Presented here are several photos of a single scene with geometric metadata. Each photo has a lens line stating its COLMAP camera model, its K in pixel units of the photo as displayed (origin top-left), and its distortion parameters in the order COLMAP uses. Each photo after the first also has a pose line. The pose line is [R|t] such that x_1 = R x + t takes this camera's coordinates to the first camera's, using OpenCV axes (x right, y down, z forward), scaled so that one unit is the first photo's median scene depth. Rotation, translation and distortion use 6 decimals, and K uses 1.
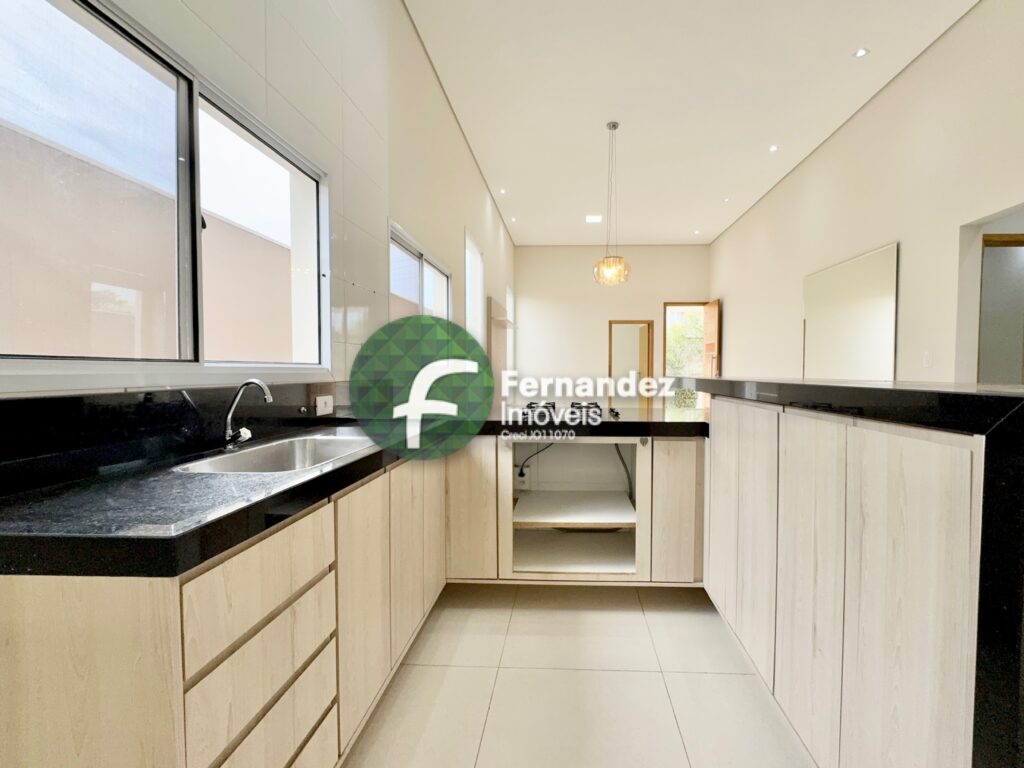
lens RADIAL K [[437.9, 0, 514.2], [0, 437.9, 384.1], [0, 0, 1]] dist [-0.005261, 0.000121]
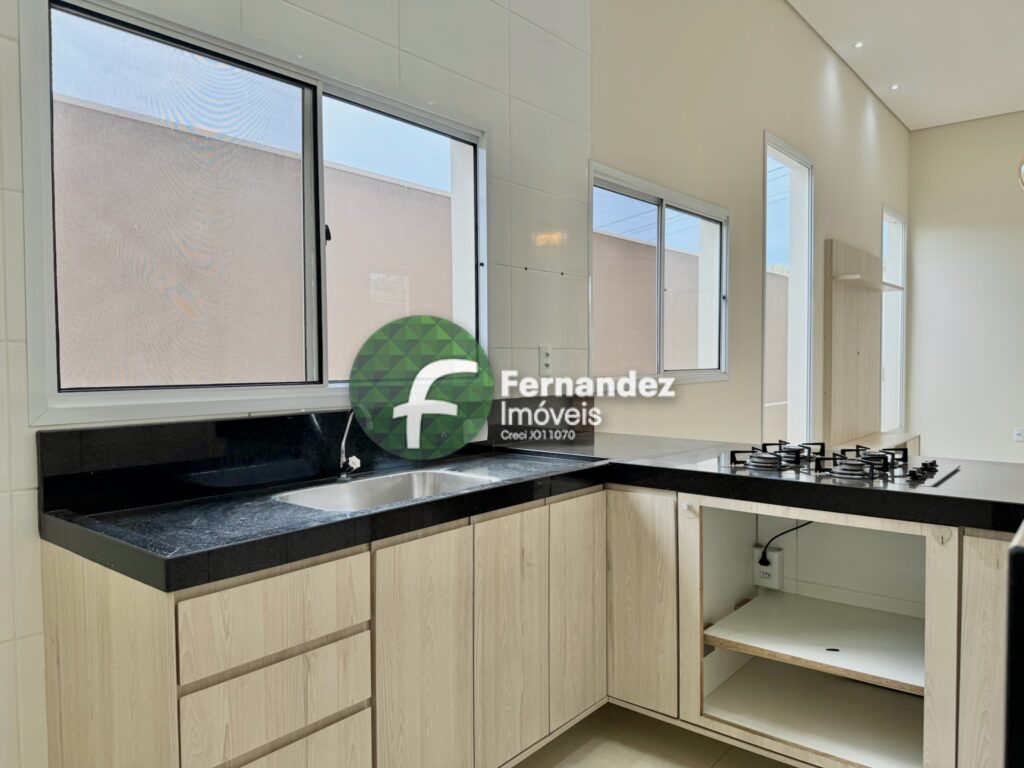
lens RADIAL K [[731.2, 0, 511.8], [0, 731.2, 375.0], [0, 0, 1]] dist [0.045402, -0.060310]
pose [[0.783349, 0.005053, -0.621562, 0.515682], [-0.004203, 0.999987, 0.002833, -0.066274], [0.621568, 0.000394, 0.783360, 0.011355]]
